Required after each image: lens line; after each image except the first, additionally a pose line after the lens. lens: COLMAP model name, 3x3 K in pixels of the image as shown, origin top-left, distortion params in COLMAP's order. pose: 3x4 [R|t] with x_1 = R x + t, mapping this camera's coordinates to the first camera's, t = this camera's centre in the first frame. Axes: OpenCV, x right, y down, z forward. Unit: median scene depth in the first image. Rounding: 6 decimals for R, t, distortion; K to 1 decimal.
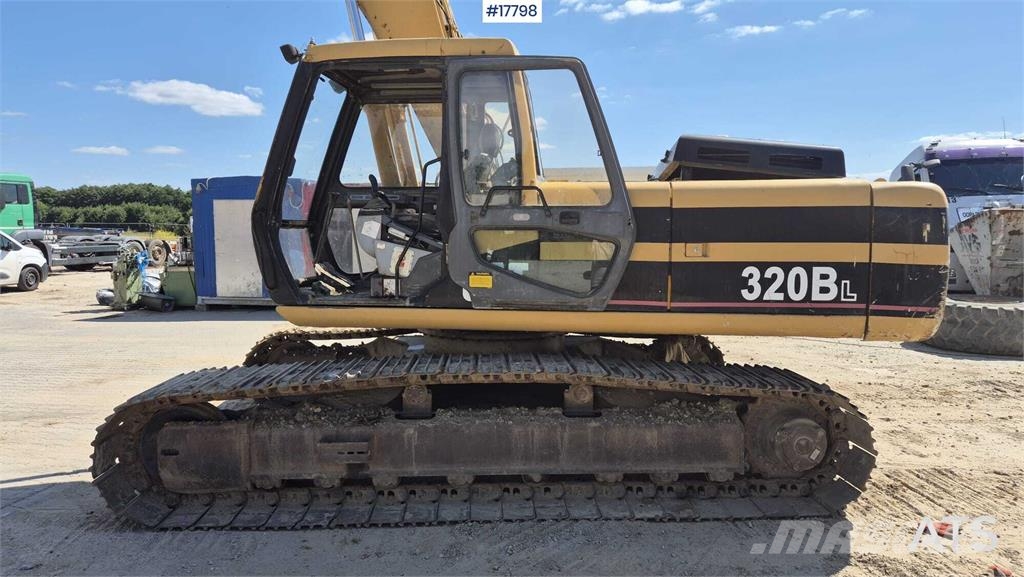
lens RADIAL K [[684.0, 0, 515.3], [0, 684.0, 281.1], [0, 0, 1]] dist [0.078969, -0.066255]
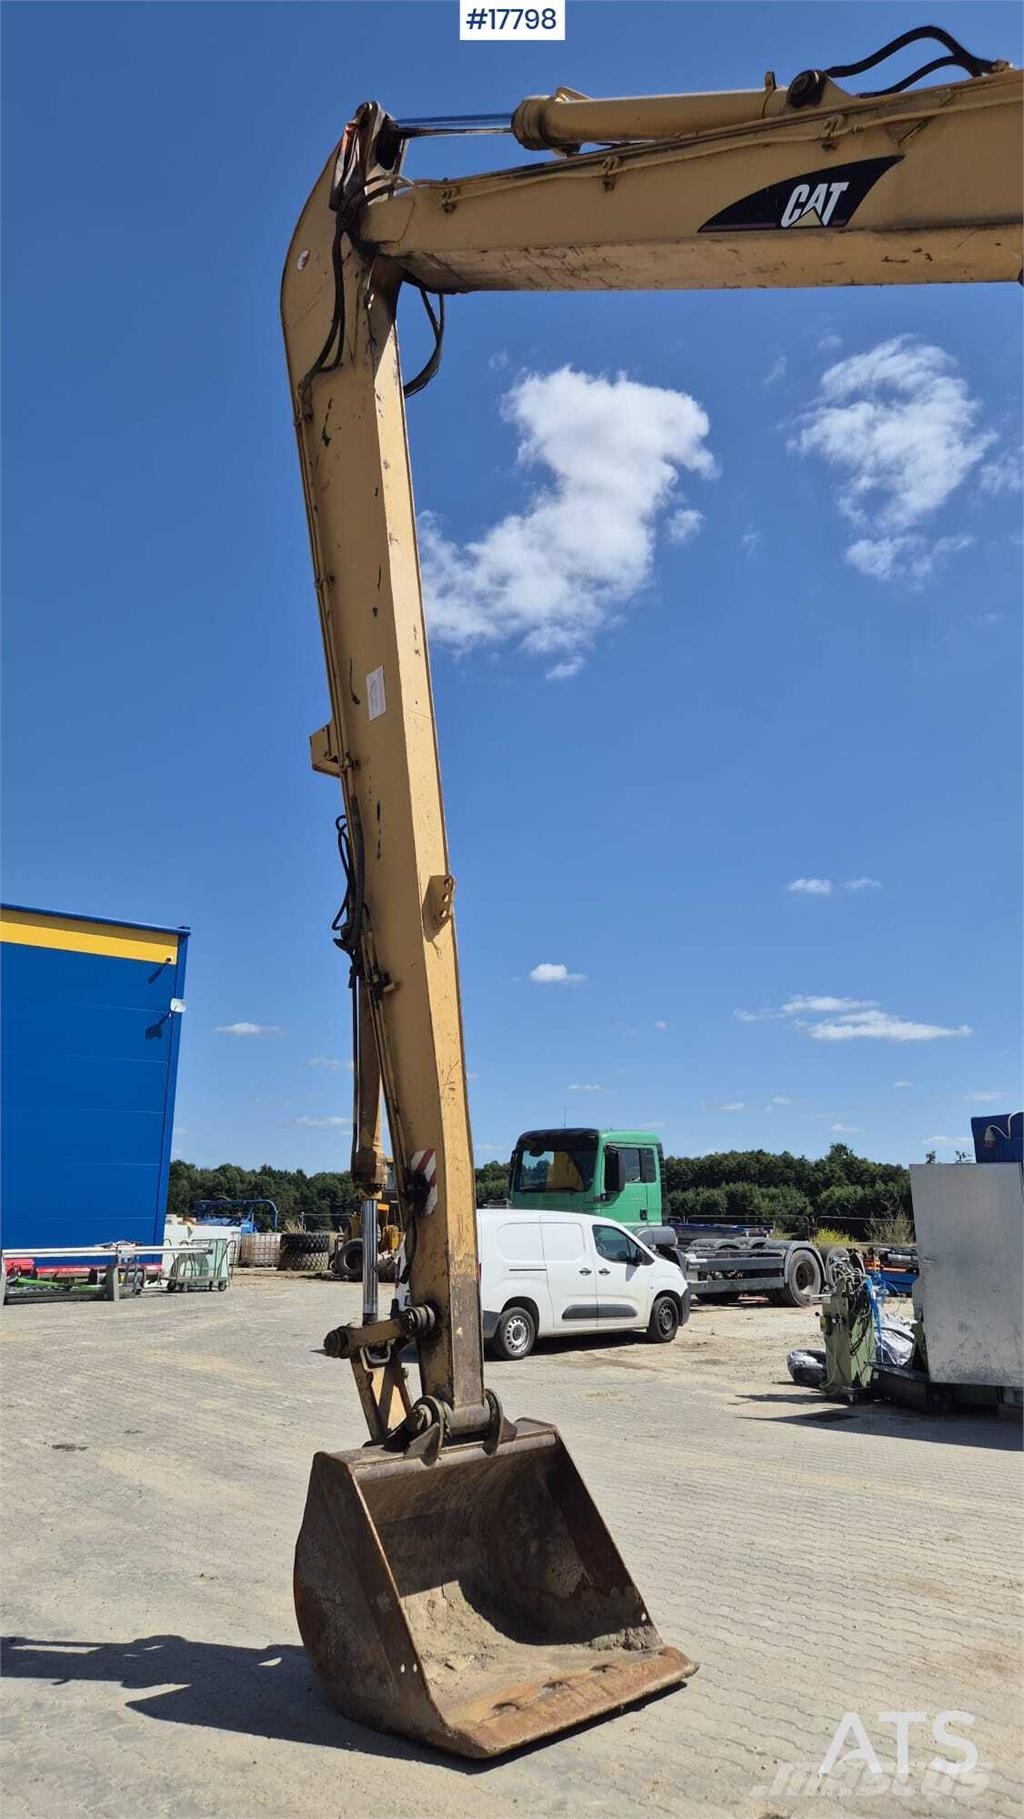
lens RADIAL K [[1215.0, 0, 526.0], [0, 1215.0, 890.3], [0, 0, 1]] dist [0.078969, -0.066255]
pose [[0.788916, -0.163481, -0.592355, -0.644238], [-0.045323, 0.945857, -0.321405, -0.031270], [0.612827, 0.280409, 0.738792, 0.498356]]
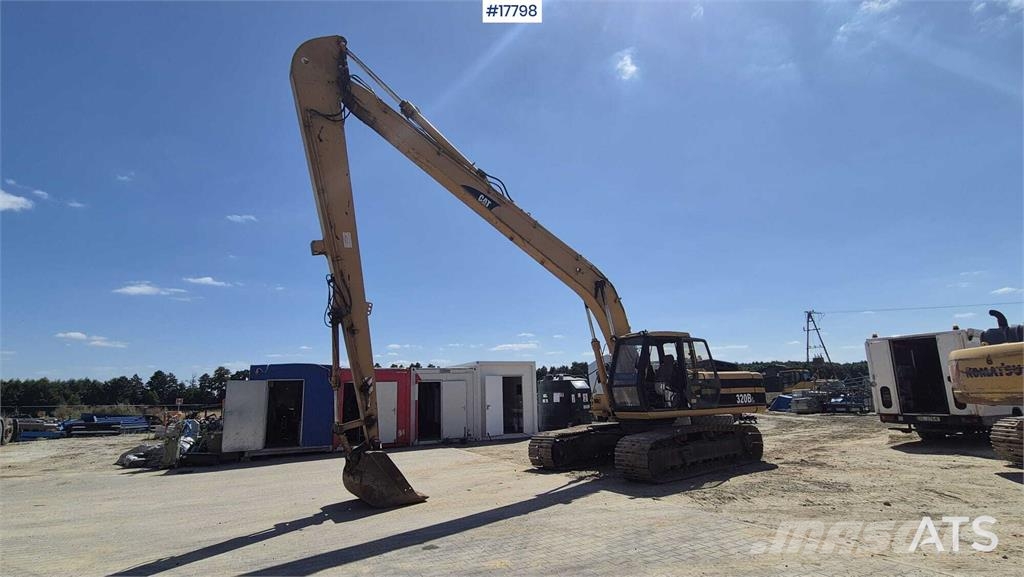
lens RADIAL K [[493.8, 0, 510.5], [0, 493.8, 290.2], [0, 0, 1]] dist [-0.001800, 0.001437]
pose [[0.800172, 0.099168, 0.591515, -2.329611], [0.075647, 0.961673, -0.263557, 0.050160], [-0.594980, 0.255638, 0.762002, -0.488675]]
